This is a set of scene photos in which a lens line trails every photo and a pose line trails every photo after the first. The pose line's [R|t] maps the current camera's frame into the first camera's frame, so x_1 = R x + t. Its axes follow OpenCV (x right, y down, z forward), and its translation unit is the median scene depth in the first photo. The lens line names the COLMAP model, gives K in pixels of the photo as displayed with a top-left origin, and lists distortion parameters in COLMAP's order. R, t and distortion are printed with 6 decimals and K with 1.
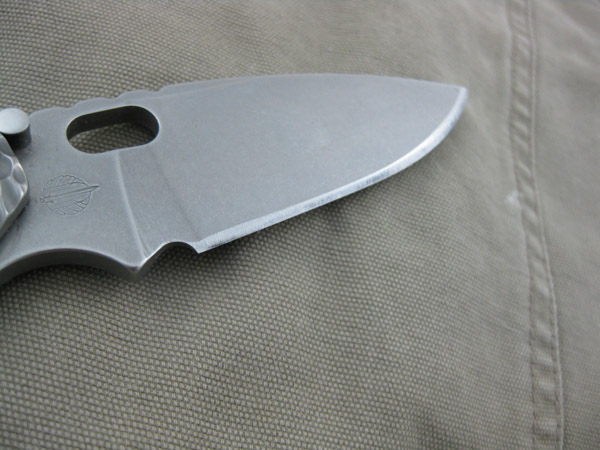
lens RADIAL K [[609.3, 0, 300.0], [0, 609.3, 225.0], [0, 0, 1]] dist [-0.129846, -0.004340]
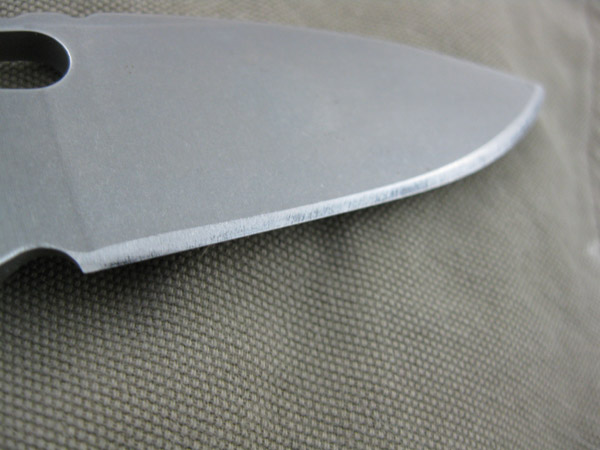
lens RADIAL K [[609.3, 0, 300.0], [0, 609.3, 225.0], [0, 0, 1]] dist [-0.129846, -0.004340]
pose [[0.993479, 0.108206, -0.035934, 0.043367], [-0.110498, 0.991442, -0.069525, 0.016852], [0.028103, 0.073042, 0.996933, 0.391551]]
